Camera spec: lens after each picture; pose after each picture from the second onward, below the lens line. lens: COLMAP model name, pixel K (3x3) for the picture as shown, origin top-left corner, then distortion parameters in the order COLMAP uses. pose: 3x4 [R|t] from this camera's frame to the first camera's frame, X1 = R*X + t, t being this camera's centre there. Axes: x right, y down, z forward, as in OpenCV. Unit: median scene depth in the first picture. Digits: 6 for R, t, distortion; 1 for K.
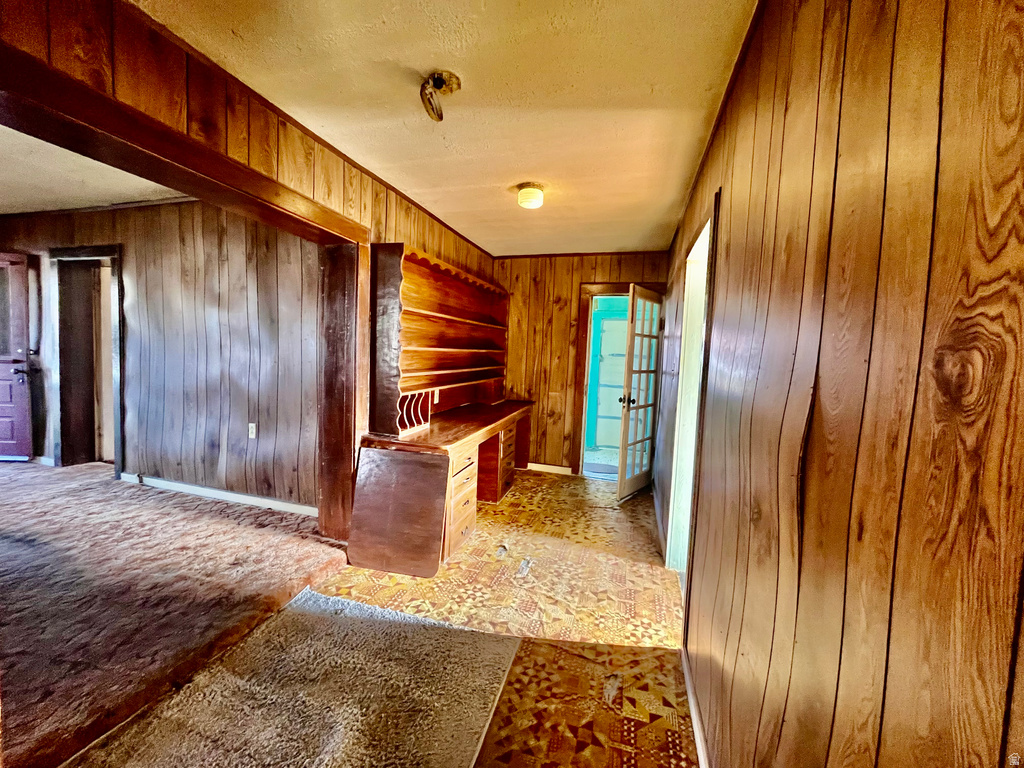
lens RADIAL K [[411.2, 0, 513.3], [0, 411.2, 380.1], [0, 0, 1]] dist [-0.004588, 0.000042]
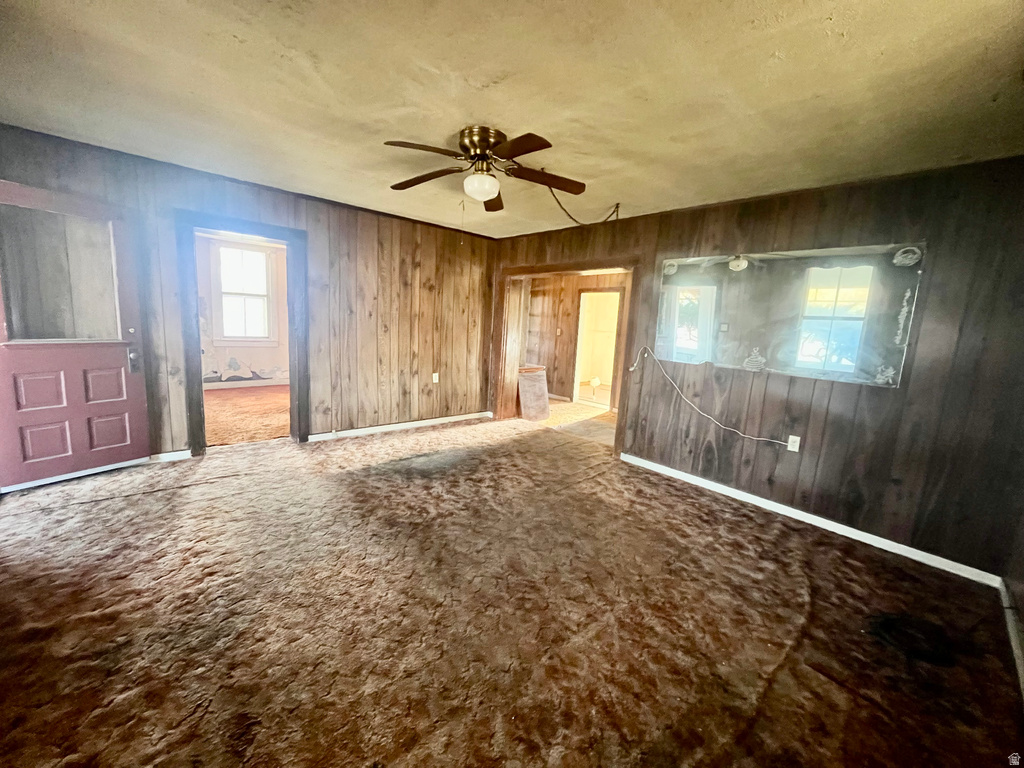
lens RADIAL K [[411.2, 0, 512.8], [0, 411.2, 383.4], [0, 0, 1]] dist [-0.004588, 0.000042]
pose [[0.517336, -0.141704, 0.843969, -1.845296], [0.013433, 0.987419, 0.157555, -0.103384], [-0.855677, -0.070172, 0.512731, -0.080679]]
